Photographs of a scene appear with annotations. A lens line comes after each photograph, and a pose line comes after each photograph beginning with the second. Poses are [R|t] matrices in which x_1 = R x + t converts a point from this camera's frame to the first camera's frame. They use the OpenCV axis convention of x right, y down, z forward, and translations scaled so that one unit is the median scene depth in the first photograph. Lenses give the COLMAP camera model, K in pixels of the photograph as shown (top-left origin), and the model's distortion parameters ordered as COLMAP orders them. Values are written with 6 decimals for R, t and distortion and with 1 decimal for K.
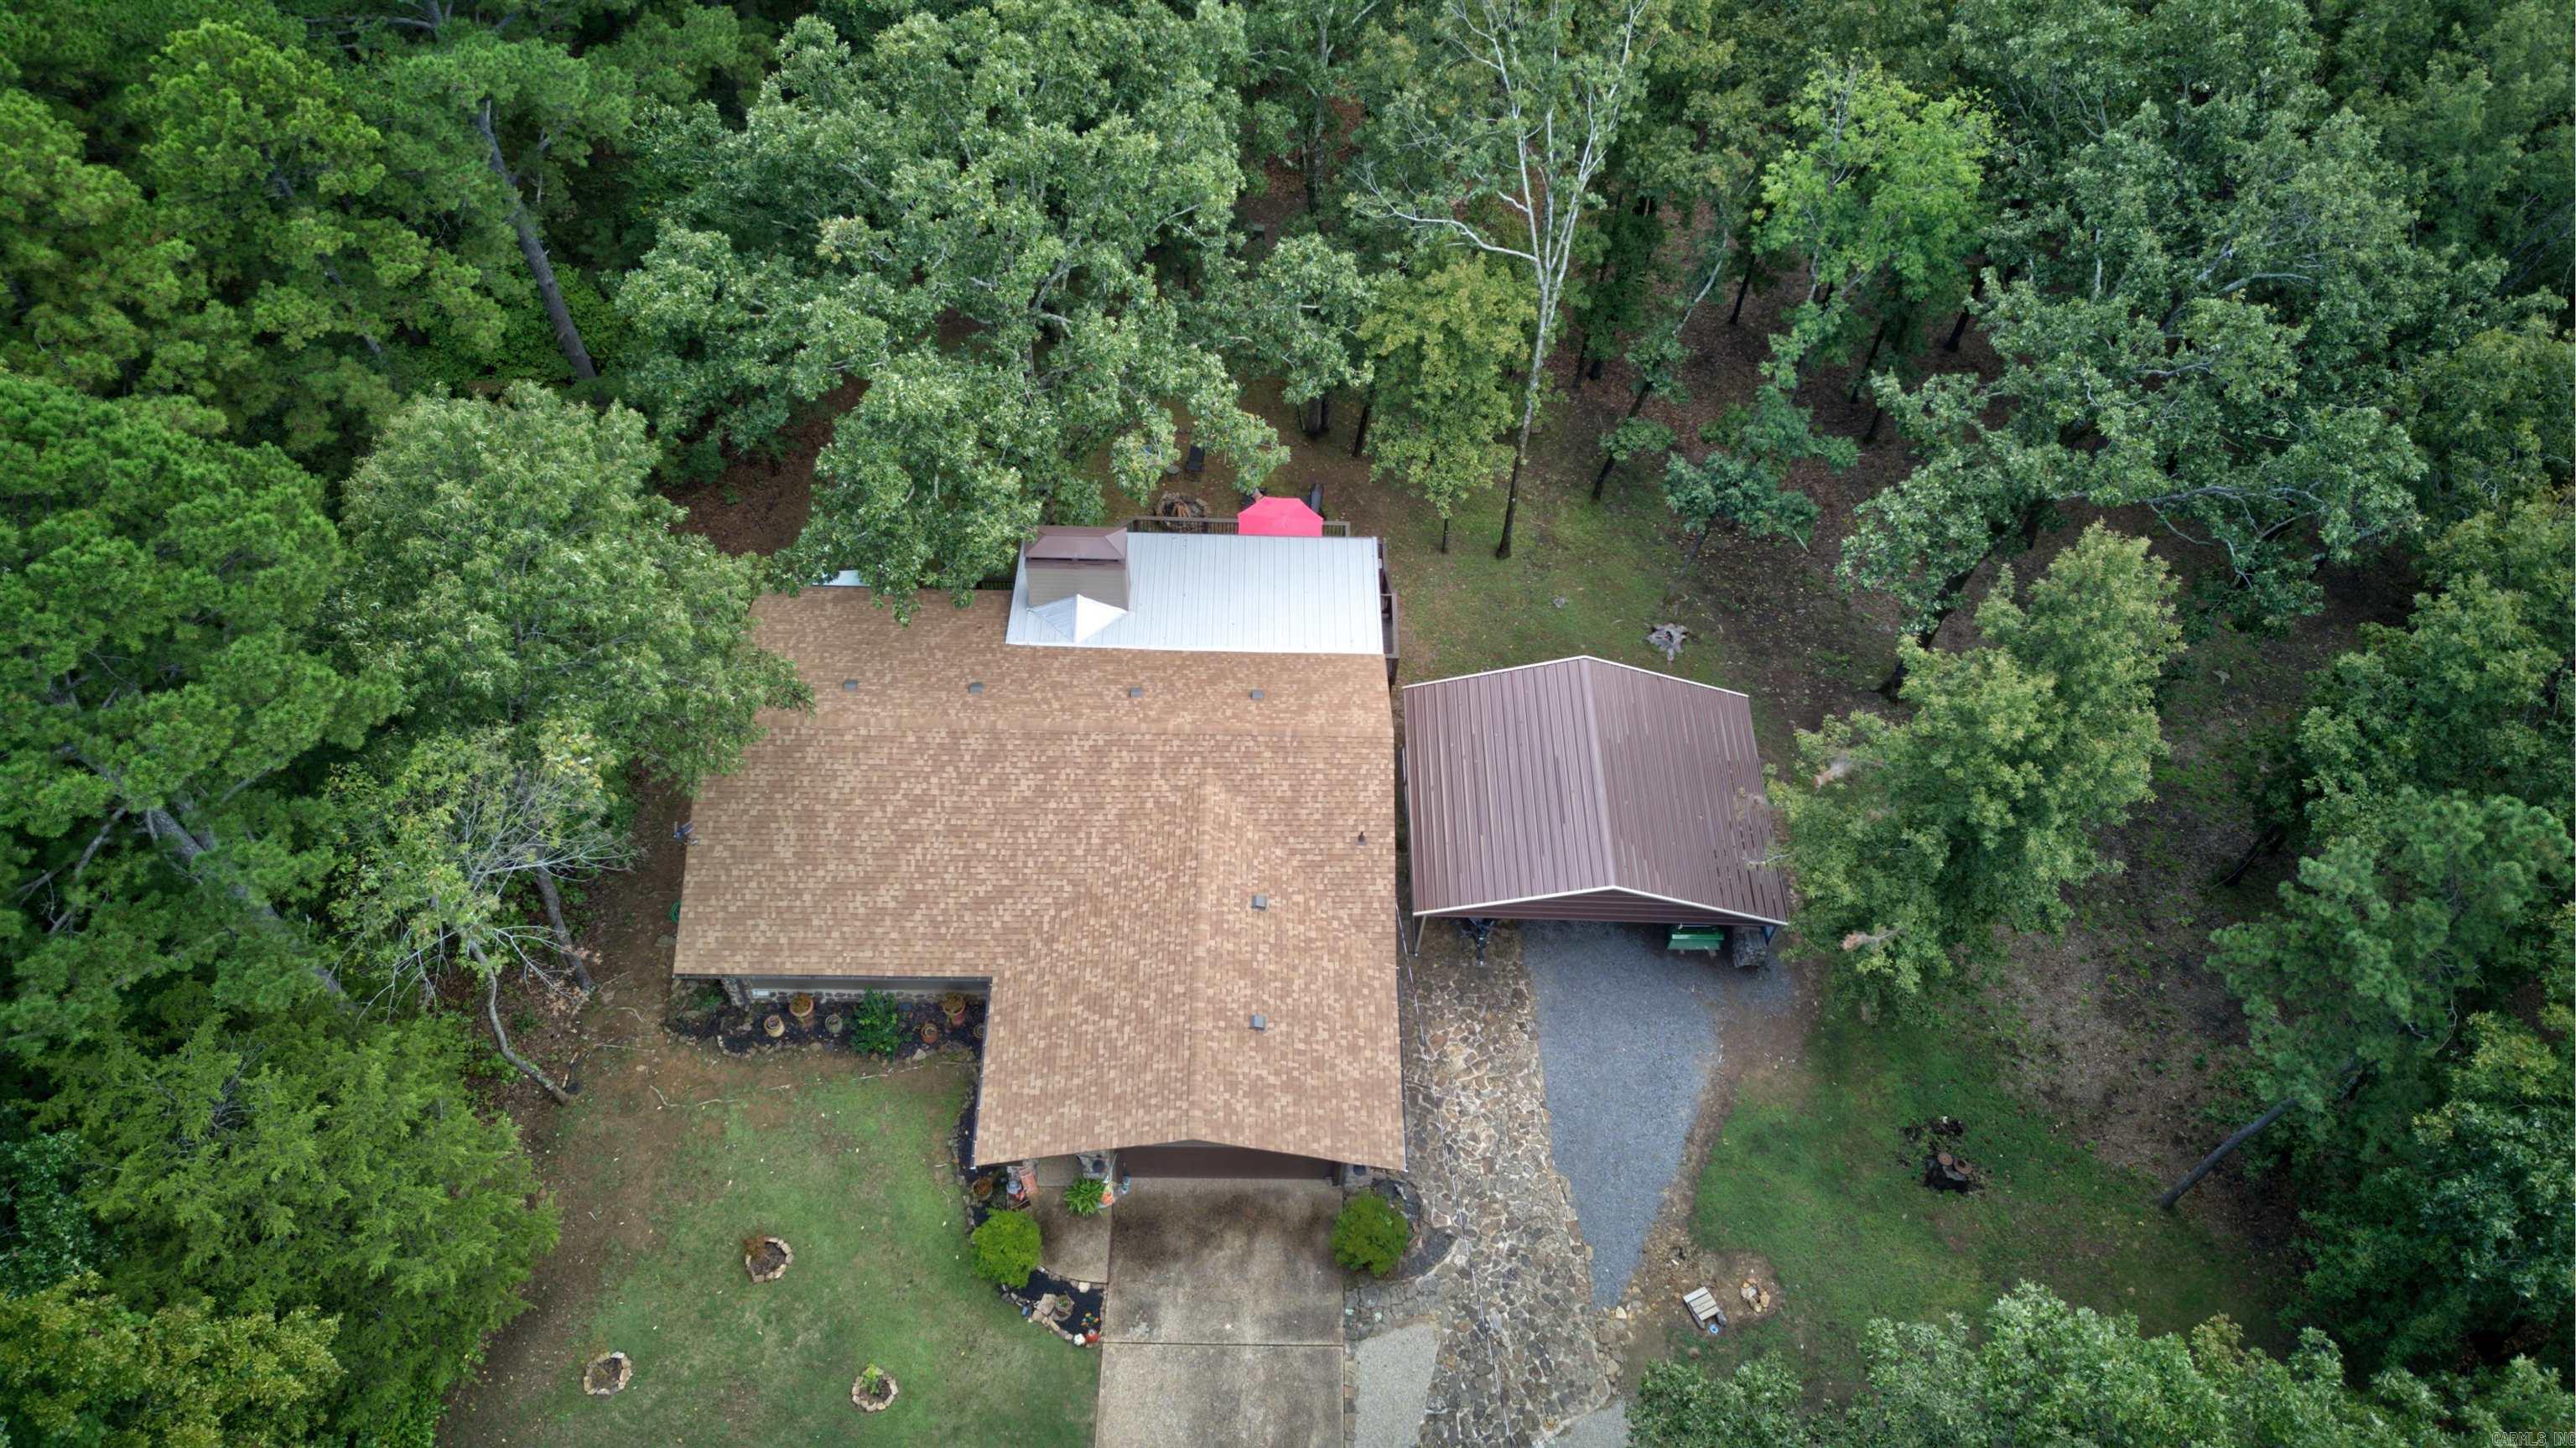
lens RADIAL K [[1839.7, 0, 1288.0], [0, 1839.7, 724.0], [0, 0, 1]] dist [0.021942, 0.003311]
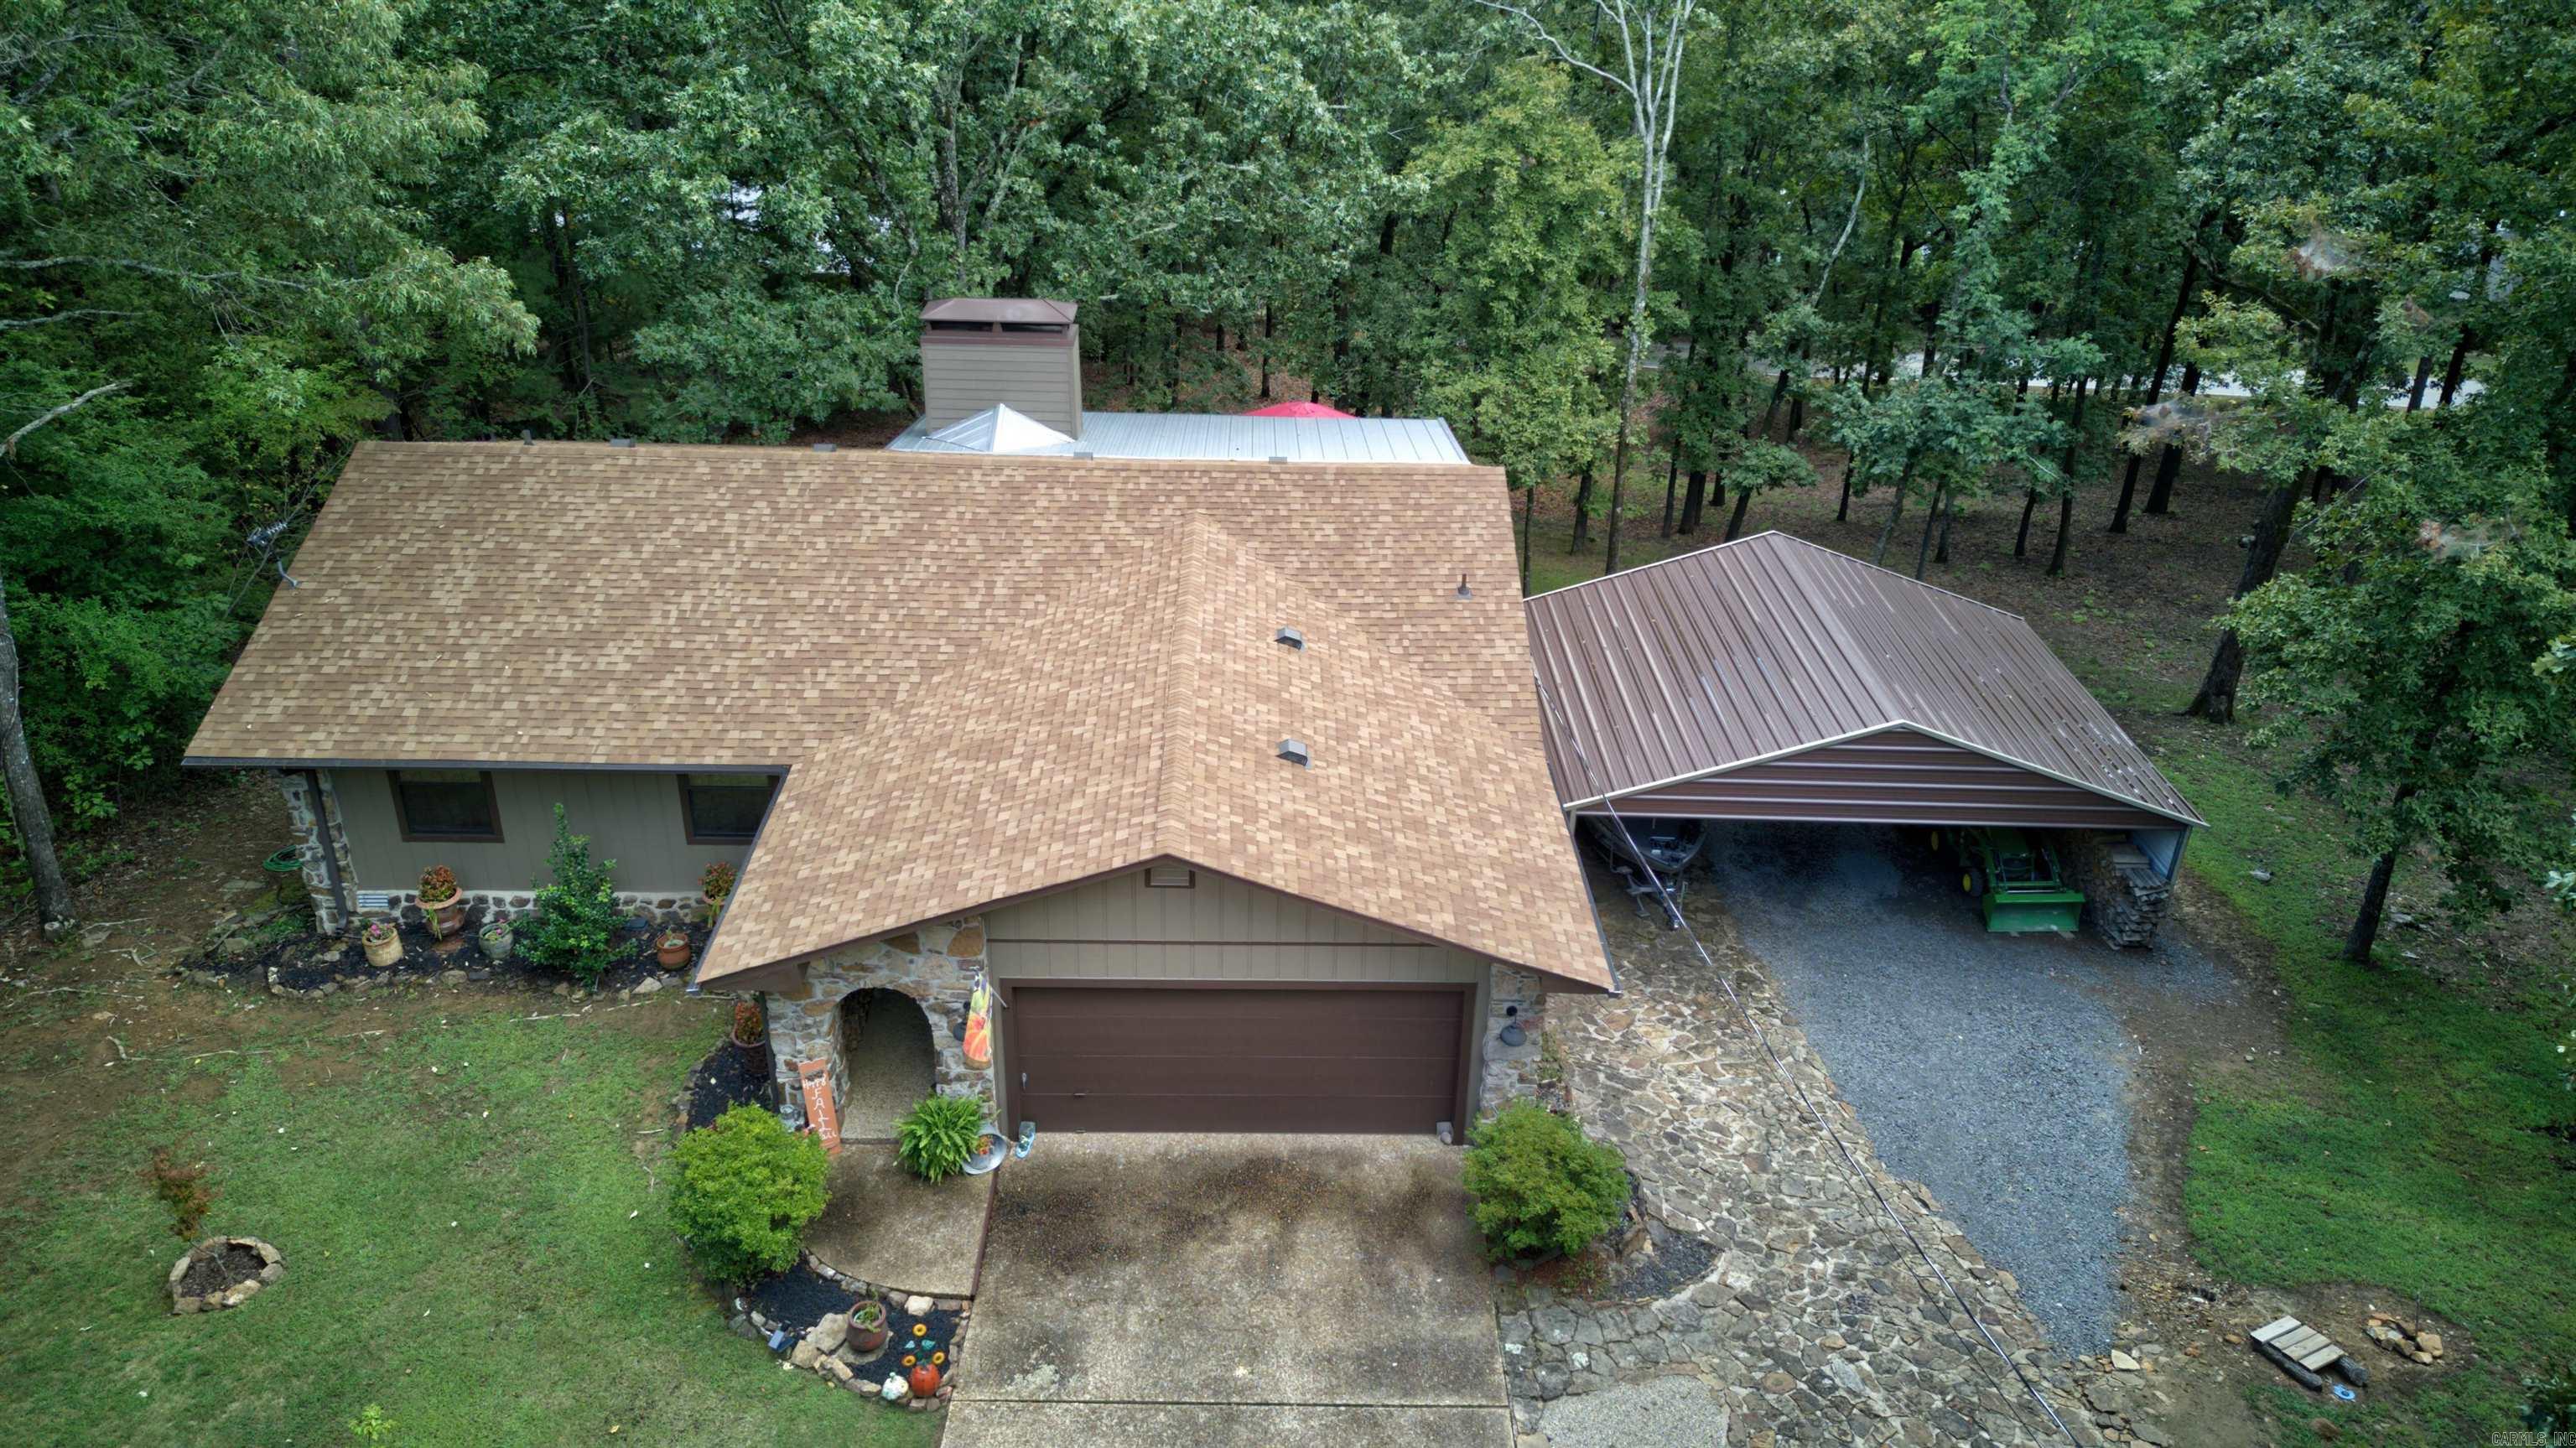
lens RADIAL K [[1839.7, 0, 1288.0], [0, 1839.7, 724.0], [0, 0, 1]] dist [0.021942, 0.003311]
pose [[0.999795, -0.018622, 0.008004, -0.020914], [0.020241, 0.896333, -0.442919, 0.362884], [0.001074, 0.442990, 0.896526, 0.512879]]
